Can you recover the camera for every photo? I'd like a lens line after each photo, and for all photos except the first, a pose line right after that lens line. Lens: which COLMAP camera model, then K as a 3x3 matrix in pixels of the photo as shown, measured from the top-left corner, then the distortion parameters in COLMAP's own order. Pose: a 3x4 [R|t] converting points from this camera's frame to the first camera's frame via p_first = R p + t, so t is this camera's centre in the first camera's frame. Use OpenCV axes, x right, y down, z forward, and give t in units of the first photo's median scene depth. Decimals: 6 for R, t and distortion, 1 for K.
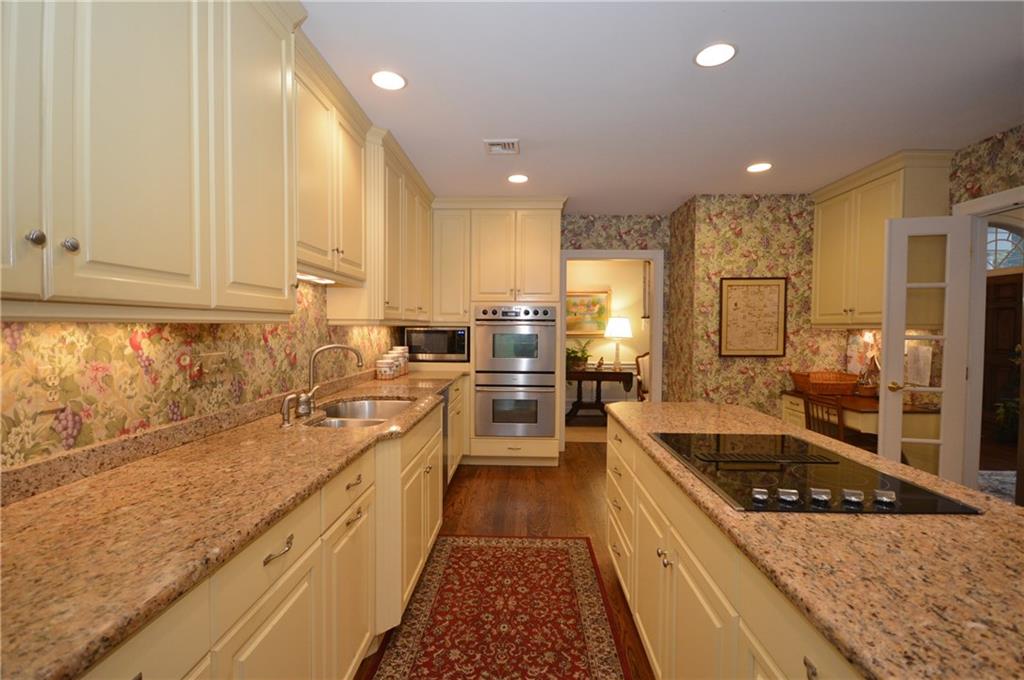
lens RADIAL K [[453.3, 0, 509.3], [0, 453.3, 341.1], [0, 0, 1]] dist [0.001001, -0.005969]
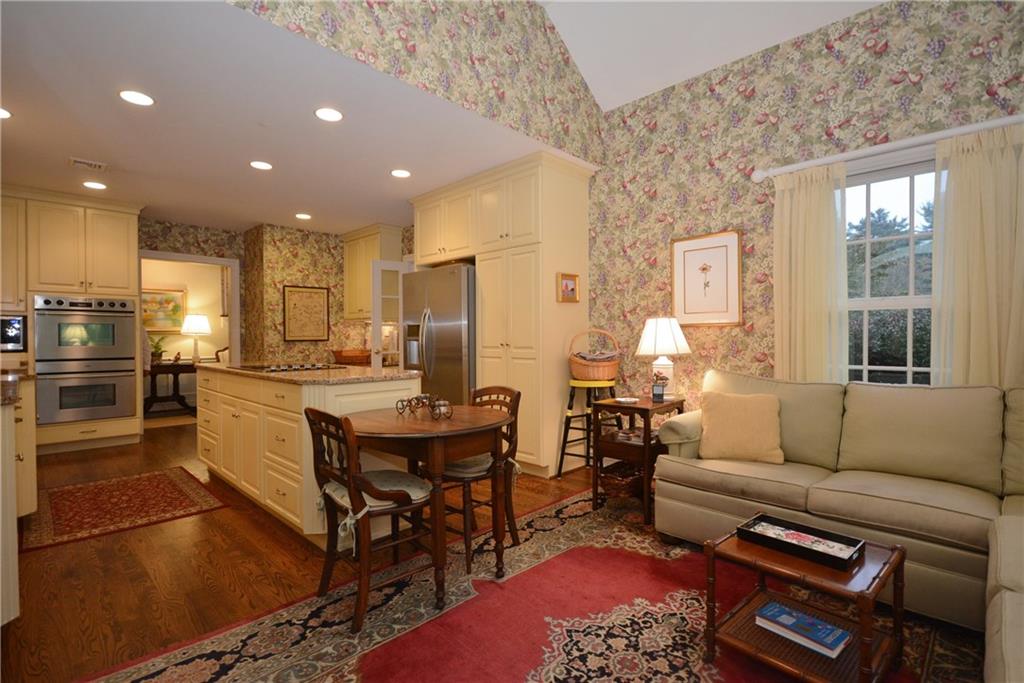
lens RADIAL K [[460.6, 0, 504.9], [0, 460.6, 340.1], [0, 0, 1]] dist [0.008068, -0.005877]
pose [[0.670545, -0.016028, 0.741696, -0.138725], [0.029710, 0.999545, -0.005260, 0.059178], [-0.741274, 0.025563, 0.670715, -0.471368]]
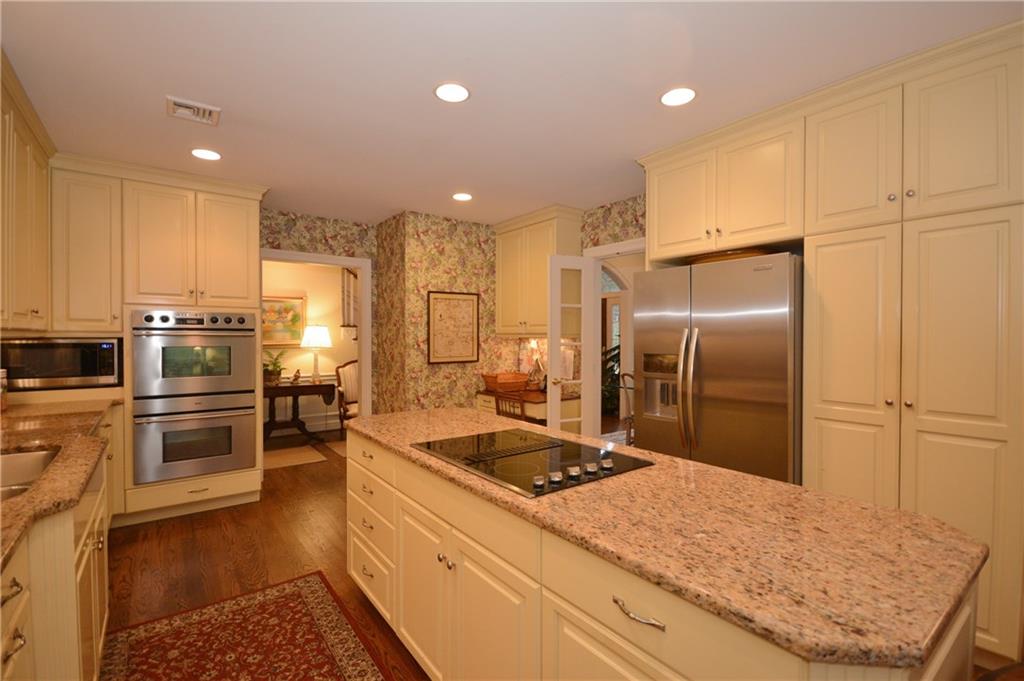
lens RADIAL K [[460.6, 0, 512.6], [0, 460.6, 341.4], [0, 0, 1]] dist [0.008068, -0.005877]
pose [[0.778046, -0.012111, 0.628090, -0.068476], [0.022274, 0.999717, -0.008316, -0.005810], [-0.627812, 0.020460, 0.778096, 0.021599]]
